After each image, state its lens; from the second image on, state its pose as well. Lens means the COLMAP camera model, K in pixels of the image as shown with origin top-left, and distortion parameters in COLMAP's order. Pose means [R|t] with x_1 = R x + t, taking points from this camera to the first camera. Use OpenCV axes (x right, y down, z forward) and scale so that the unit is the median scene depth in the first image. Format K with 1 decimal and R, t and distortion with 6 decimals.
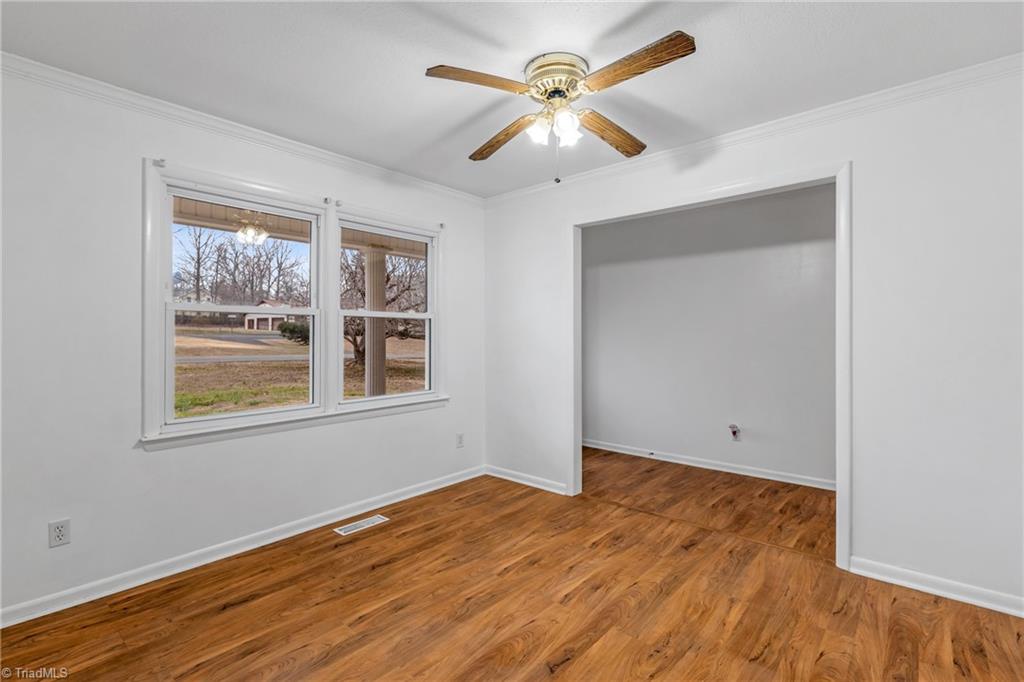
lens RADIAL K [[468.0, 0, 512.7], [0, 468.0, 337.0], [0, 0, 1]] dist [-0.000840, -0.000019]
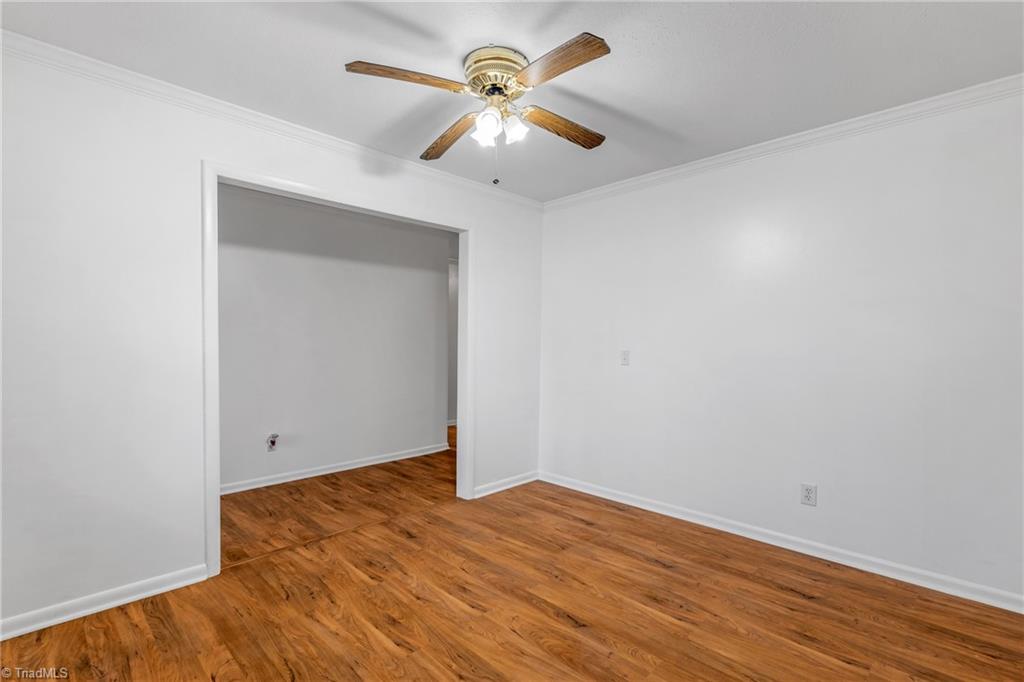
lens RADIAL K [[472.7, 0, 513.0], [0, 472.7, 339.2], [0, 0, 1]] dist [0.000877, -0.000095]
pose [[0.064936, 0.008925, 0.997849, -0.776060], [-0.004359, 0.999953, -0.008660, 0.000954], [-0.997880, -0.003787, 0.064972, 0.760112]]
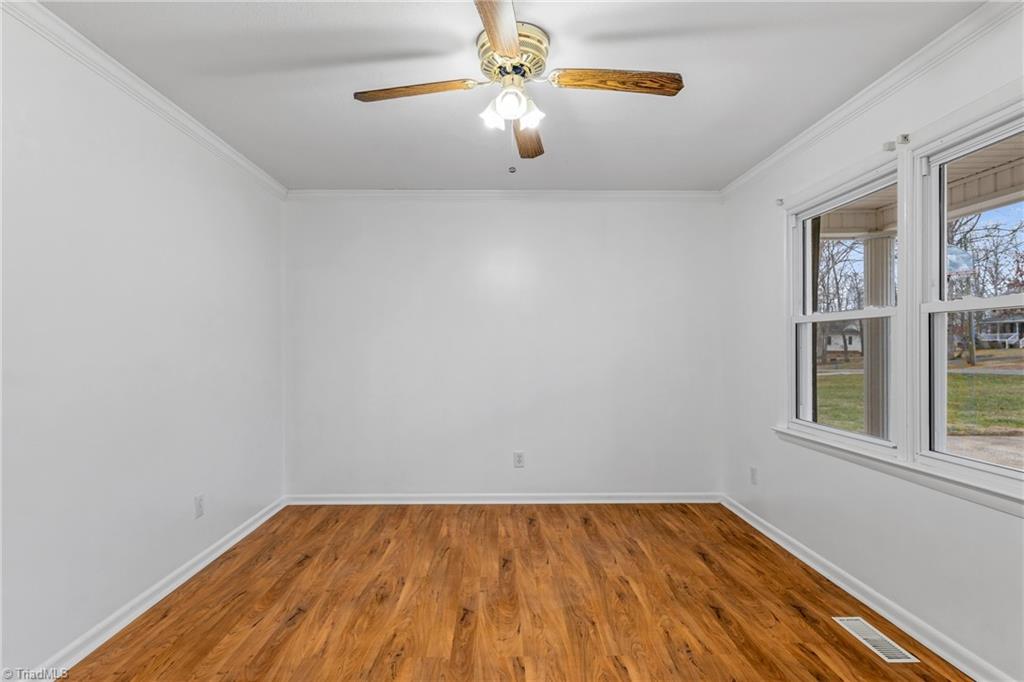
lens RADIAL K [[526.6, 0, 503.8], [0, 526.6, 344.8], [0, 0, 1]] dist [0.000194, -0.000029]
pose [[-0.744782, 0.001999, -0.667305, 0.663587], [0.003089, 0.999995, -0.000452, -0.005690], [0.667300, -0.002397, -0.744785, 1.475401]]
